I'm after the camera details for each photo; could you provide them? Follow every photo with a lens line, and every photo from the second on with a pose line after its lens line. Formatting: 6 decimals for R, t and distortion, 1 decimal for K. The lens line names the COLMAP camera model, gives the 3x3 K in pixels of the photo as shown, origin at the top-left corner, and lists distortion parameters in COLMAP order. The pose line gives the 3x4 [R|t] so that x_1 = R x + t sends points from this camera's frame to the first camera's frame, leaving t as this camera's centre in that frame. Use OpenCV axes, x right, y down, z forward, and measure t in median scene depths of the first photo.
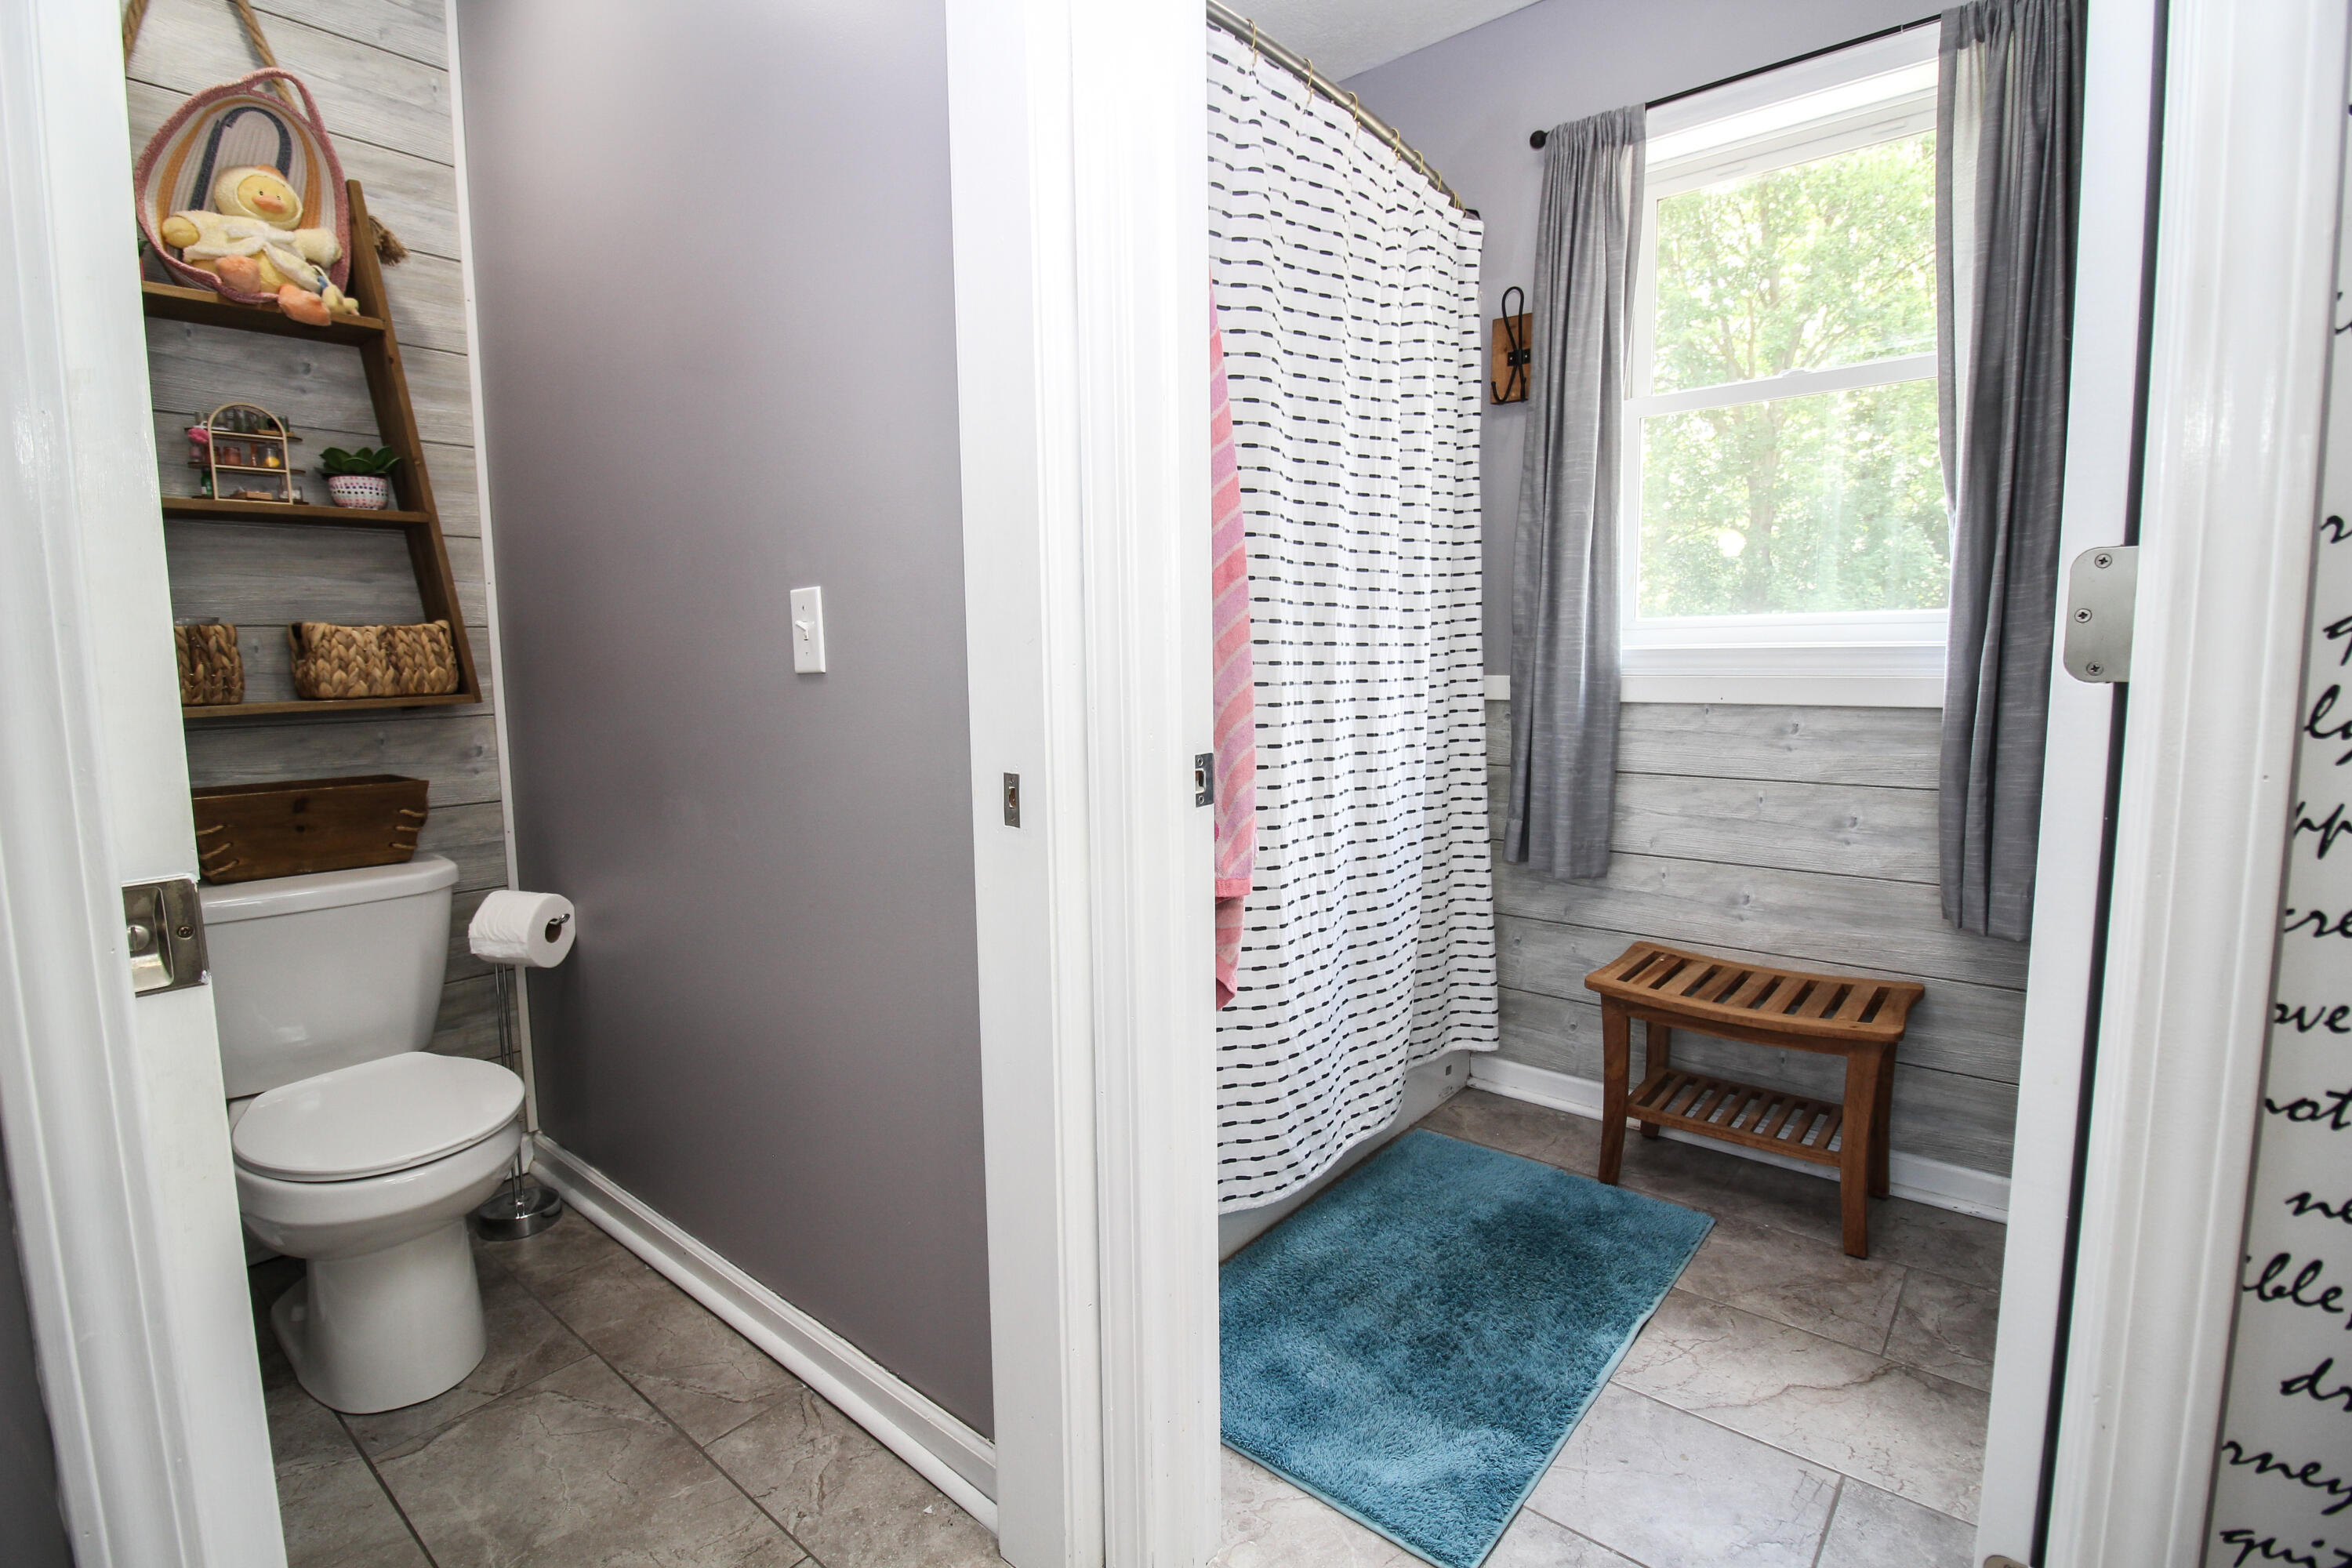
lens RADIAL K [[1088.1, 0, 1184.7], [0, 1088.1, 774.2], [0, 0, 1]] dist [0.003119, -0.014276]
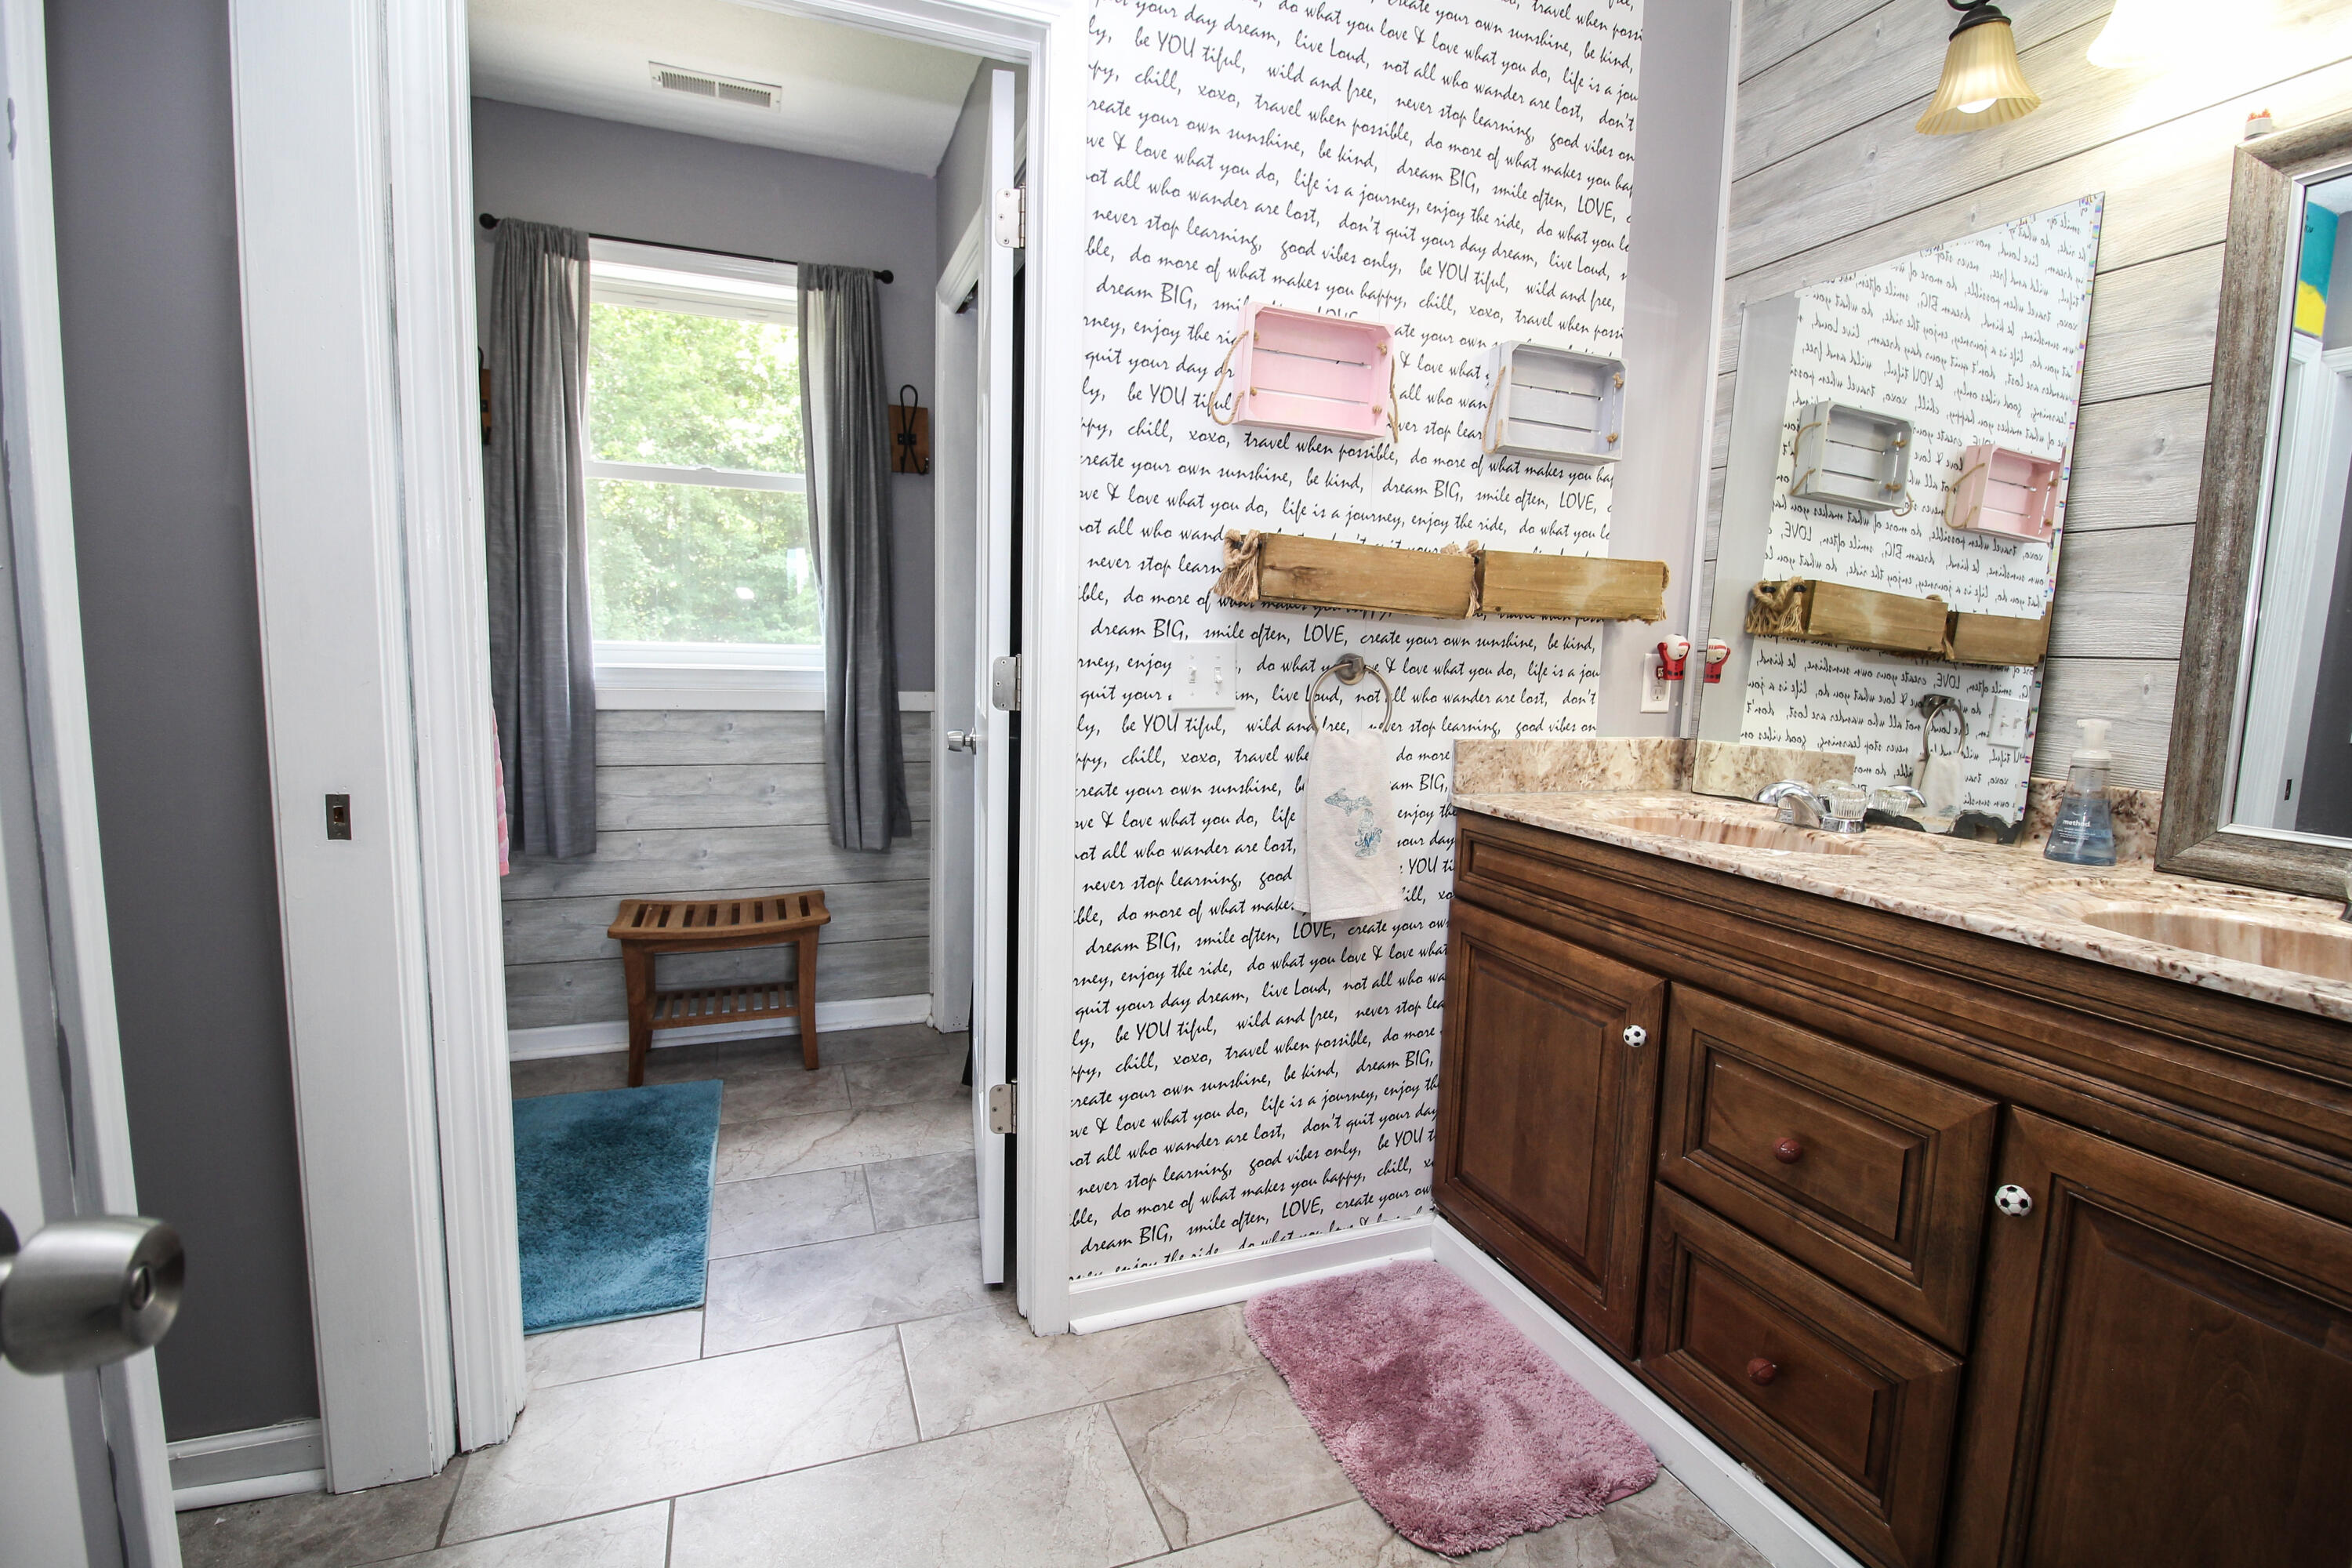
lens RADIAL K [[1088.1, 0, 1184.7], [0, 1088.1, 774.2], [0, 0, 1]] dist [0.003119, -0.014276]
pose [[0.481285, -0.071915, 0.873609, -0.394242], [0.062522, 0.996907, 0.047621, -0.011089], [-0.874332, 0.031700, 0.484292, -0.195108]]
